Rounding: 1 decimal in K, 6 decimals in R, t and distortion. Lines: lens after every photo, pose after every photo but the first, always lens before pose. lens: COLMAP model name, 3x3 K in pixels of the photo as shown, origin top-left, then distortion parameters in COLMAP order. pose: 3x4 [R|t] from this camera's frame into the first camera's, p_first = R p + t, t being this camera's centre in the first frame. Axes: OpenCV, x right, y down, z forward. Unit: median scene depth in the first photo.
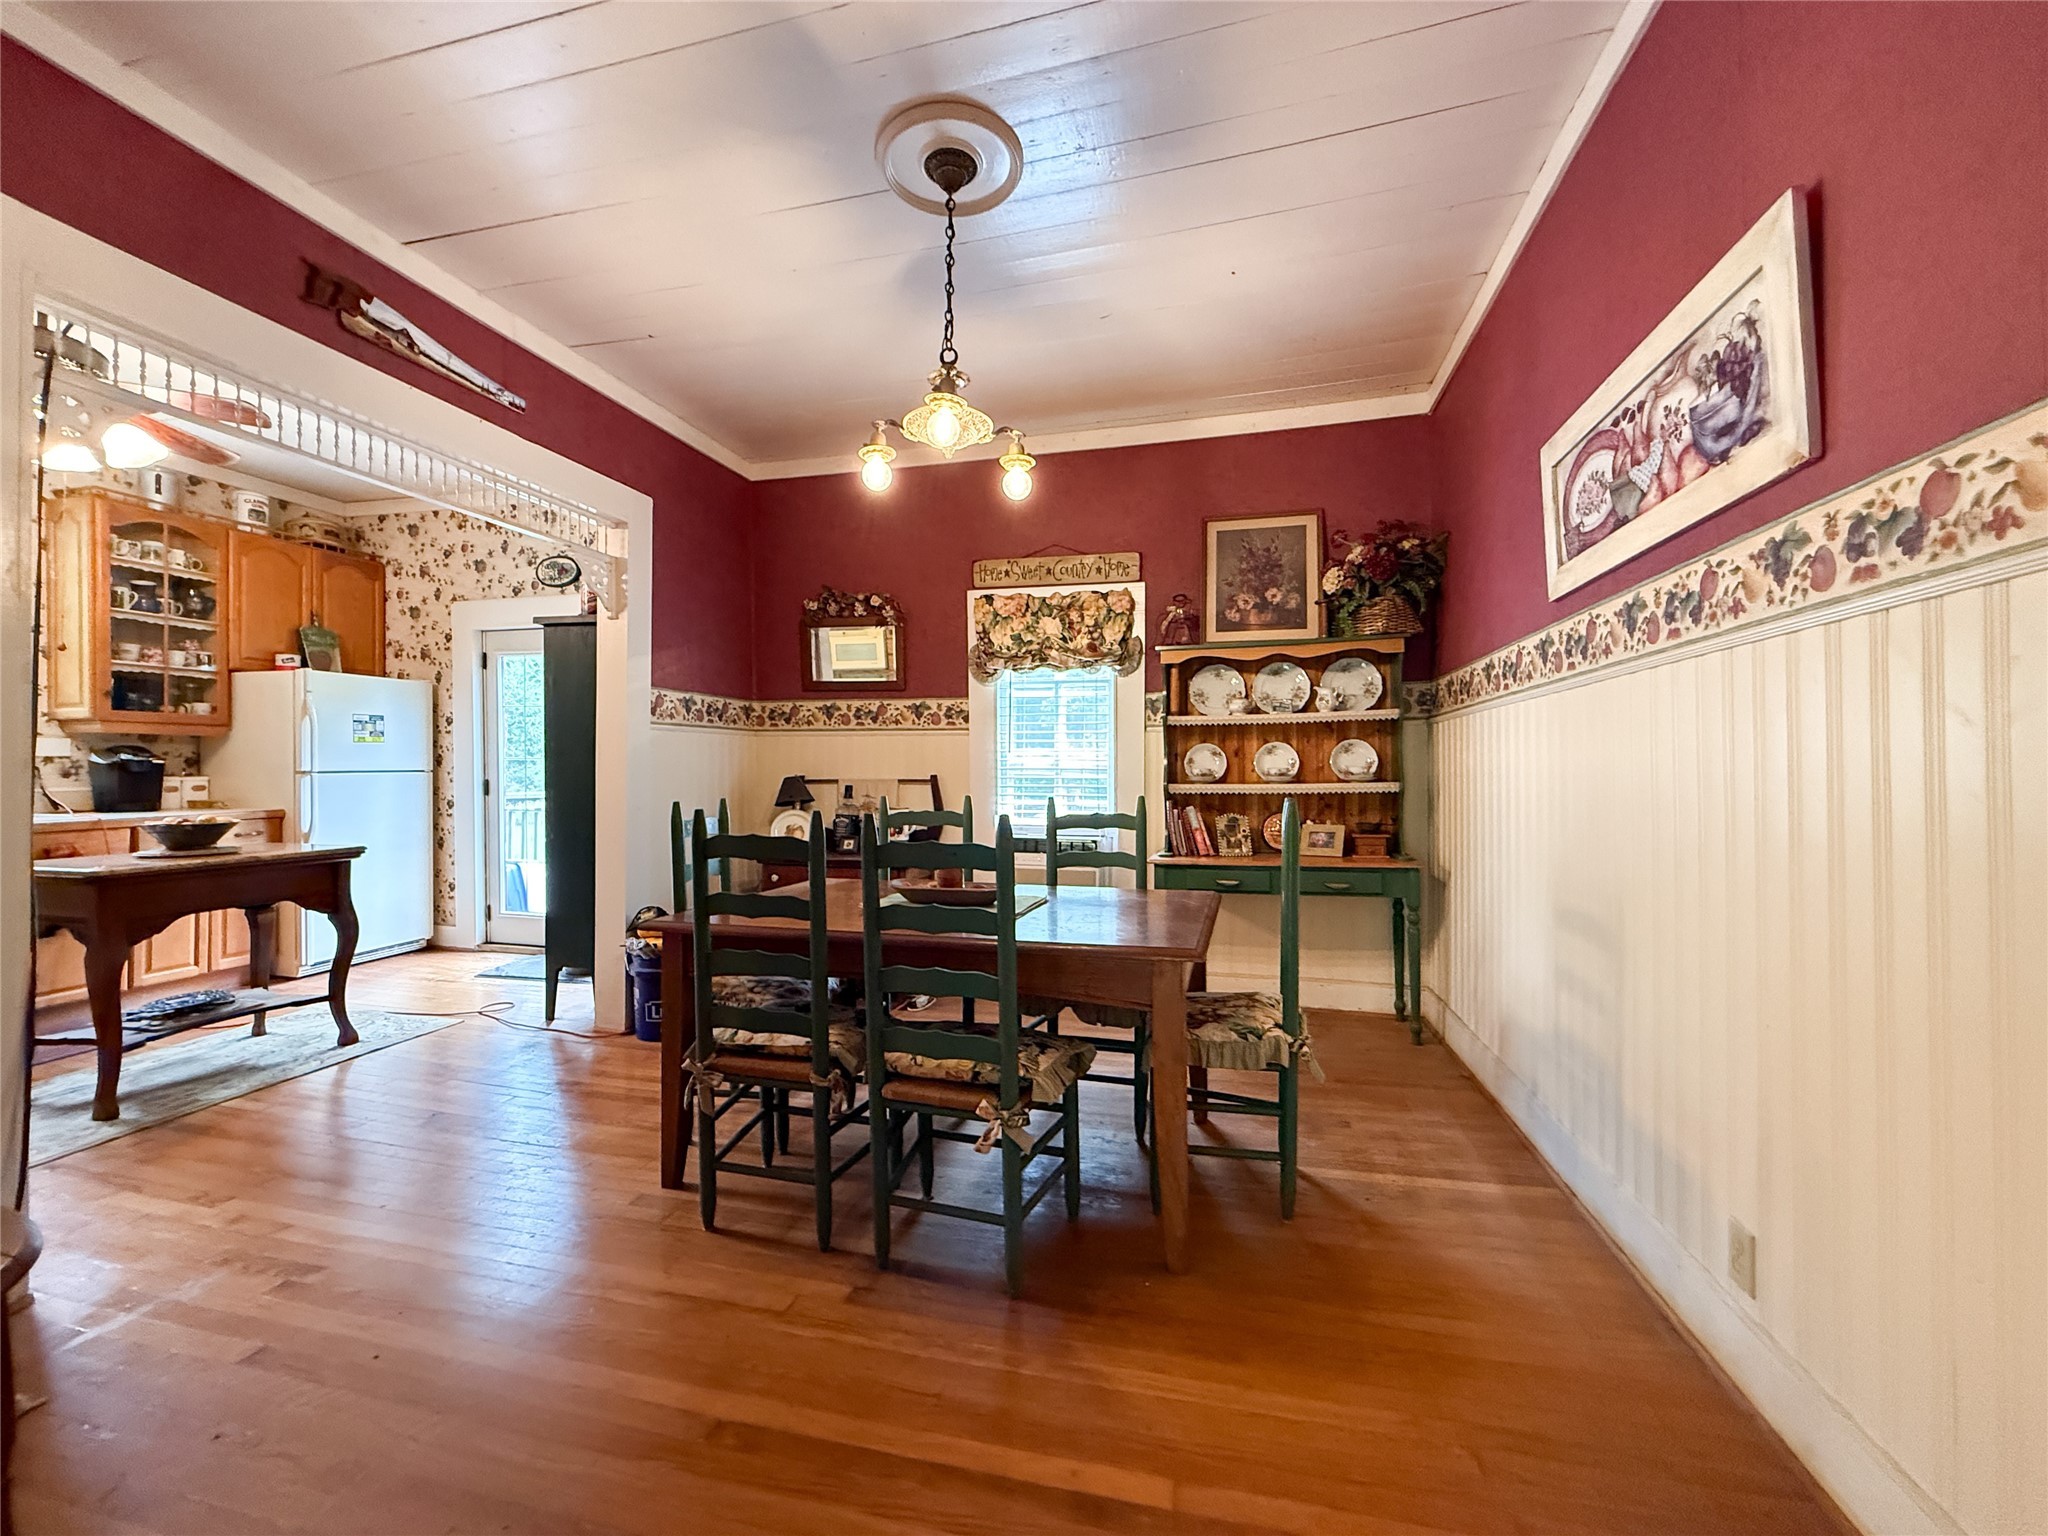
lens RADIAL K [[815.3, 0, 1018.2], [0, 815.3, 770.9], [0, 0, 1]] dist [0.000148, -0.000171]
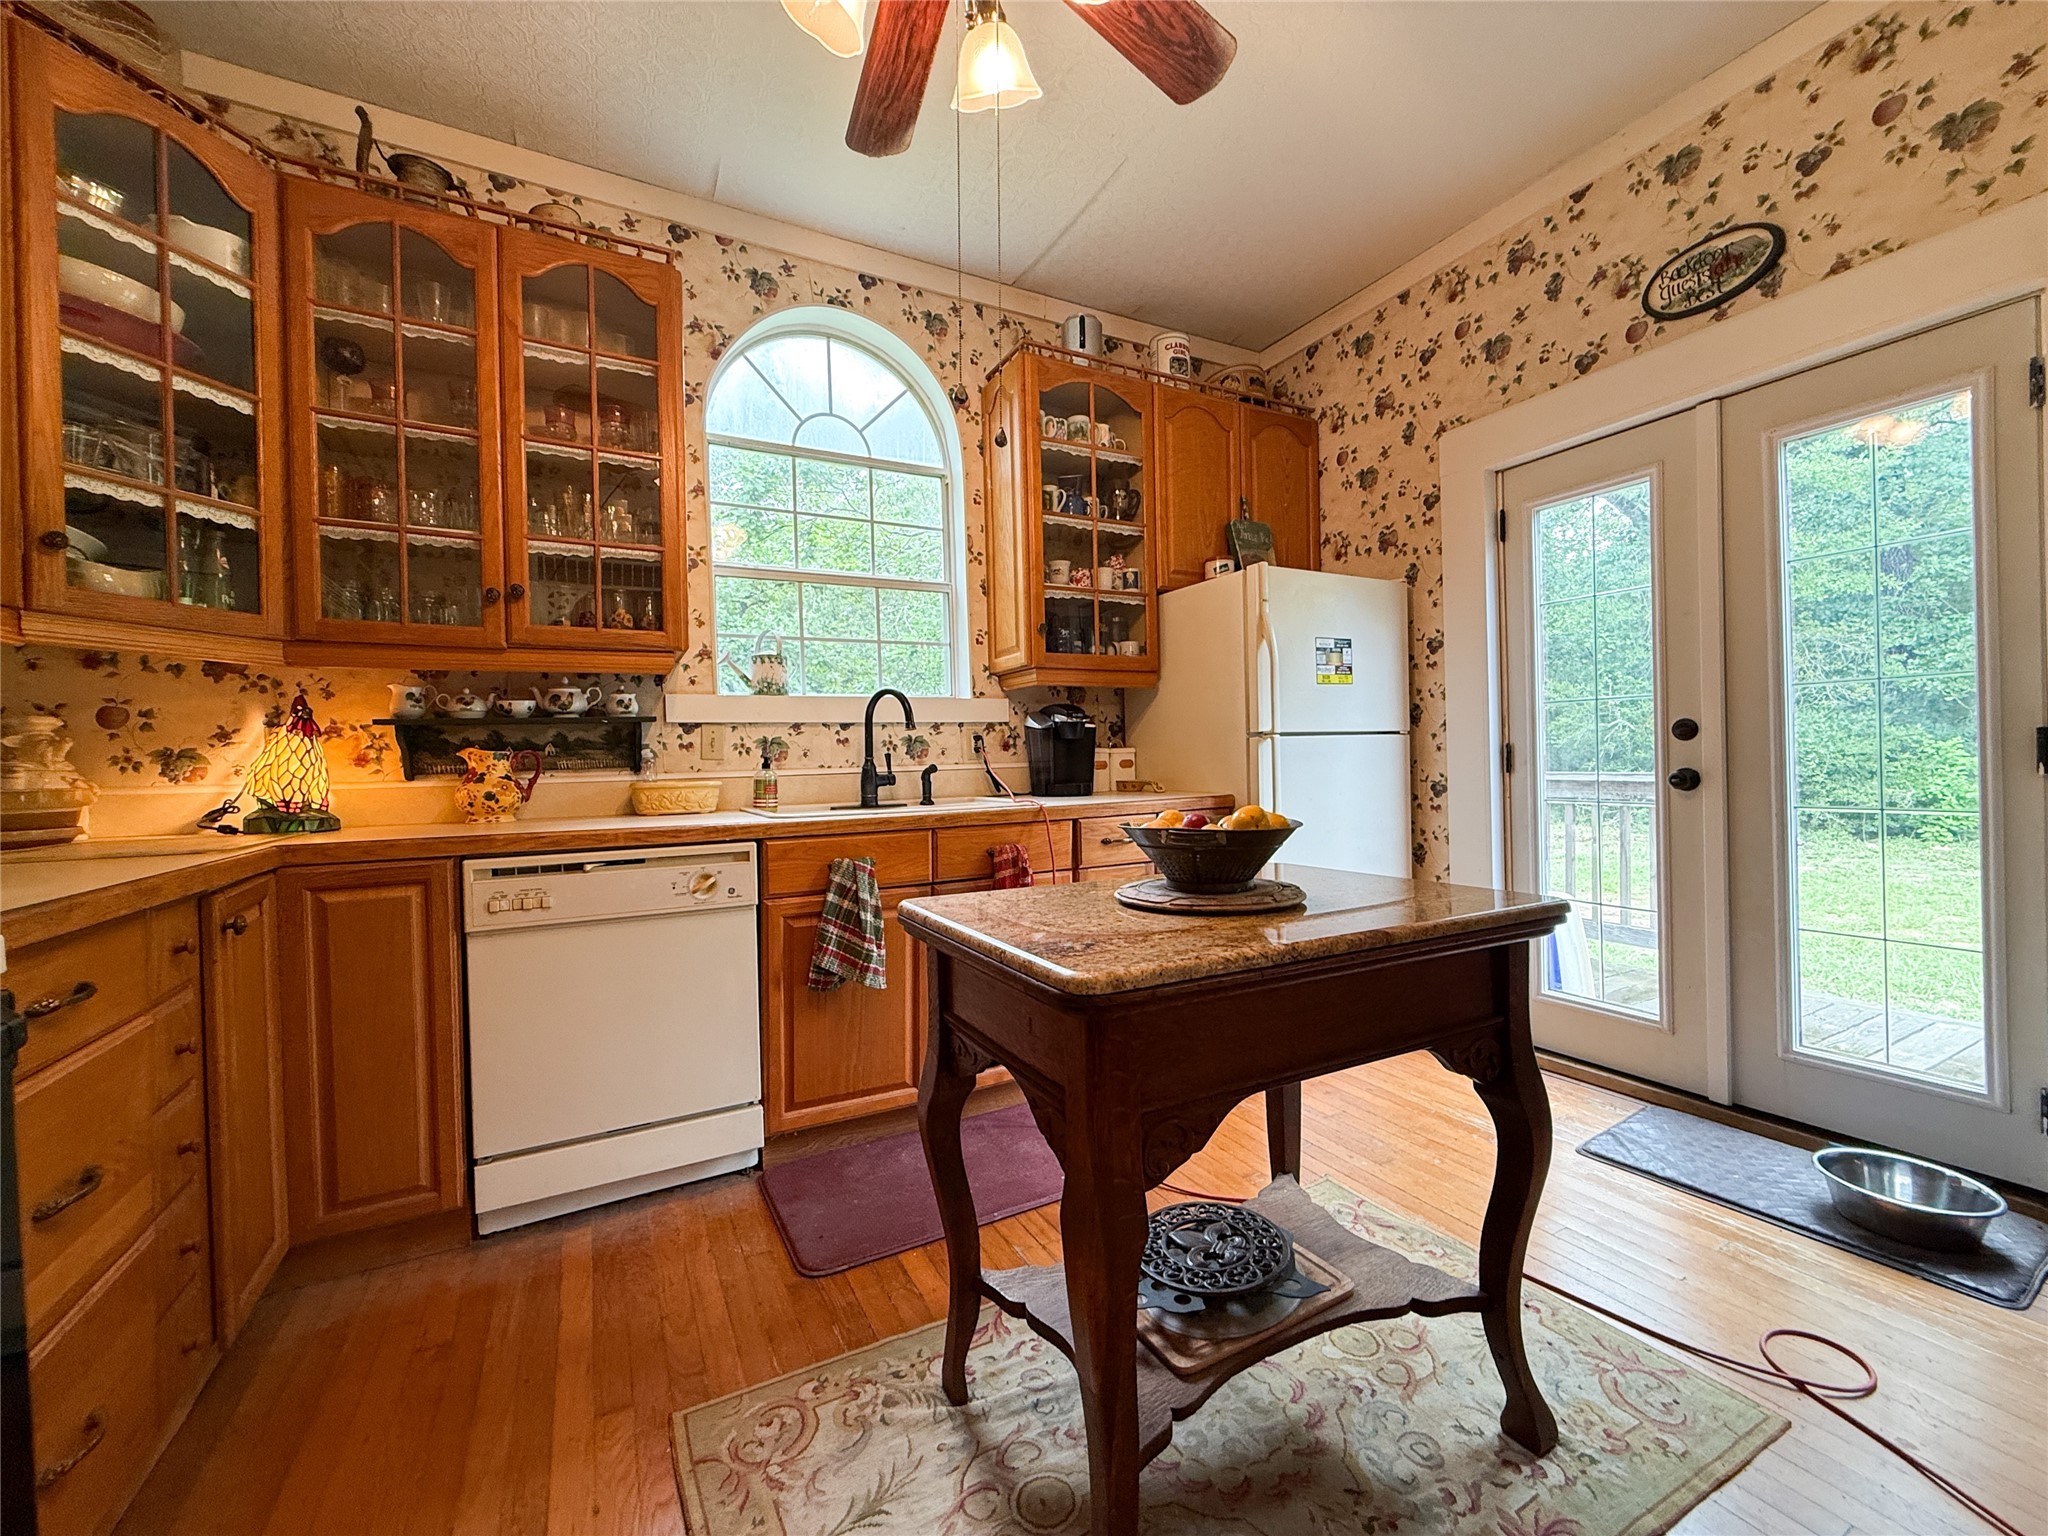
lens RADIAL K [[815.3, 0, 1016.2], [0, 815.3, 770.7], [0, 0, 1]] dist [0.000148, -0.000171]
pose [[0.663067, -0.010418, -0.748488, -0.538670], [0.020428, 0.999783, 0.004181, 0.022467], [0.748282, -0.018062, 0.663135, 0.456879]]
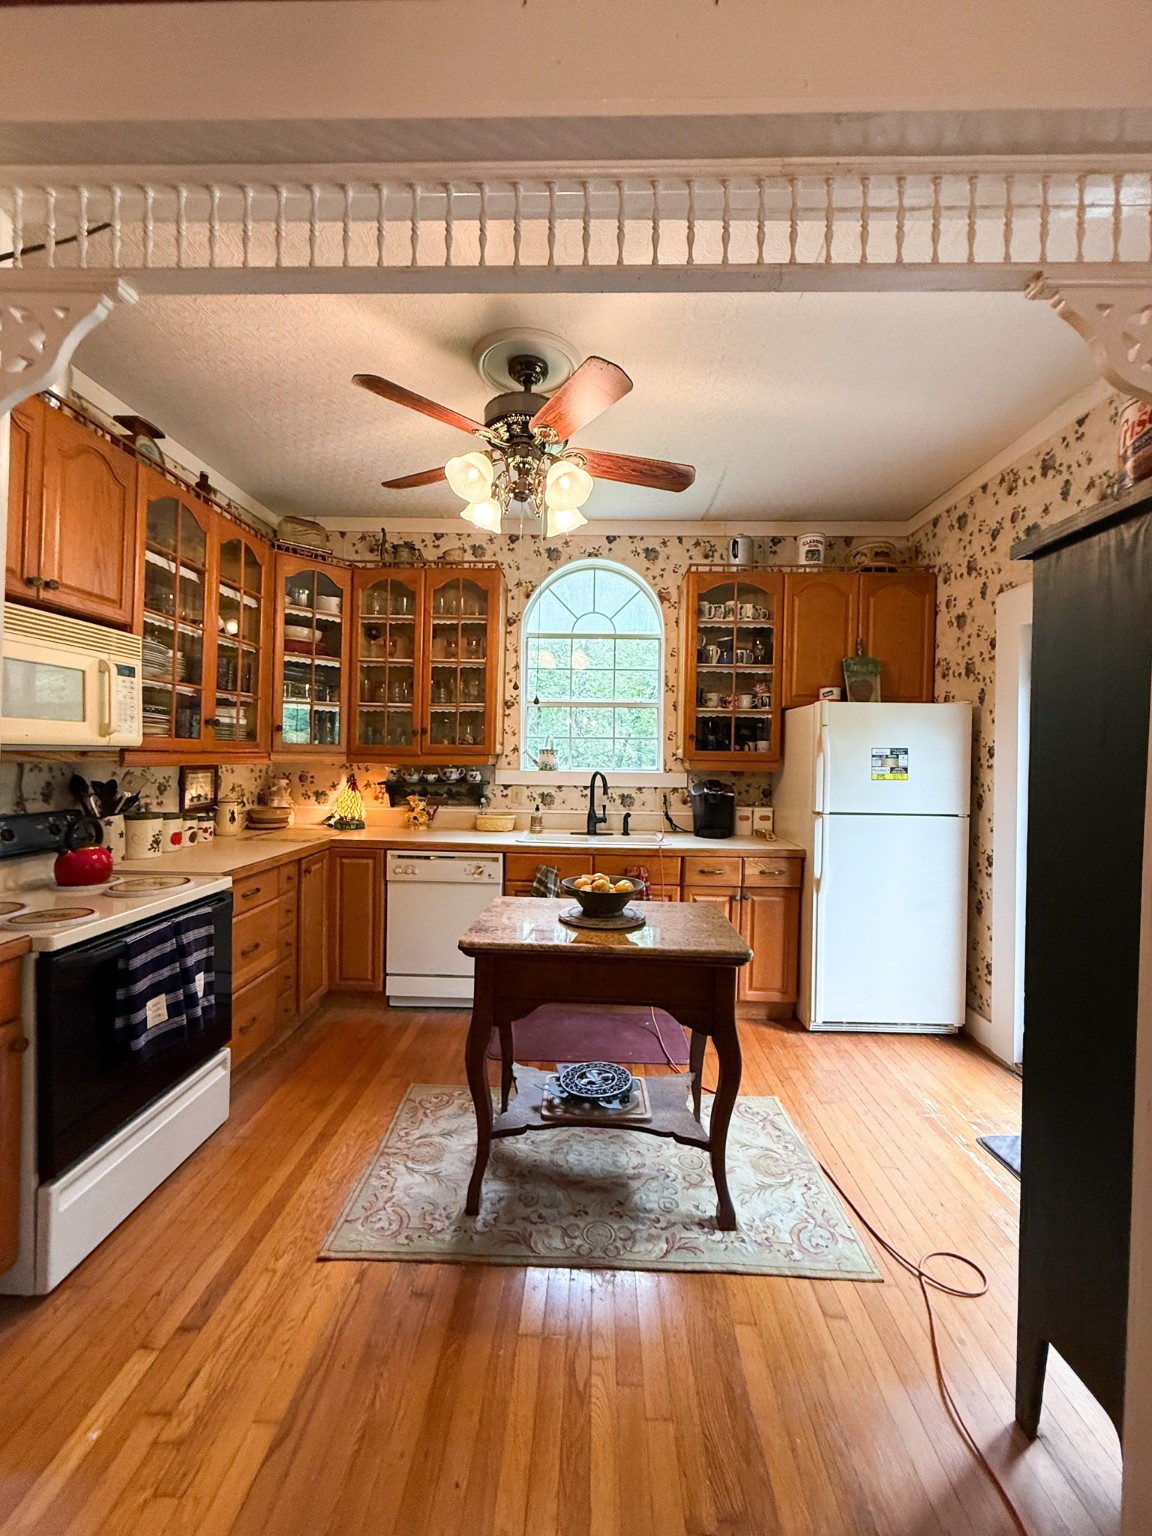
lens RADIAL K [[611.5, 0, 575.0], [0, 611.5, 763.0], [0, 0, 1]] dist [0.000148, -0.000171]
pose [[0.211868, 0.009415, -0.977253, -0.256558], [-0.025779, 0.999659, 0.004041, -0.050542], [0.976958, 0.024337, 0.212038, 0.578946]]
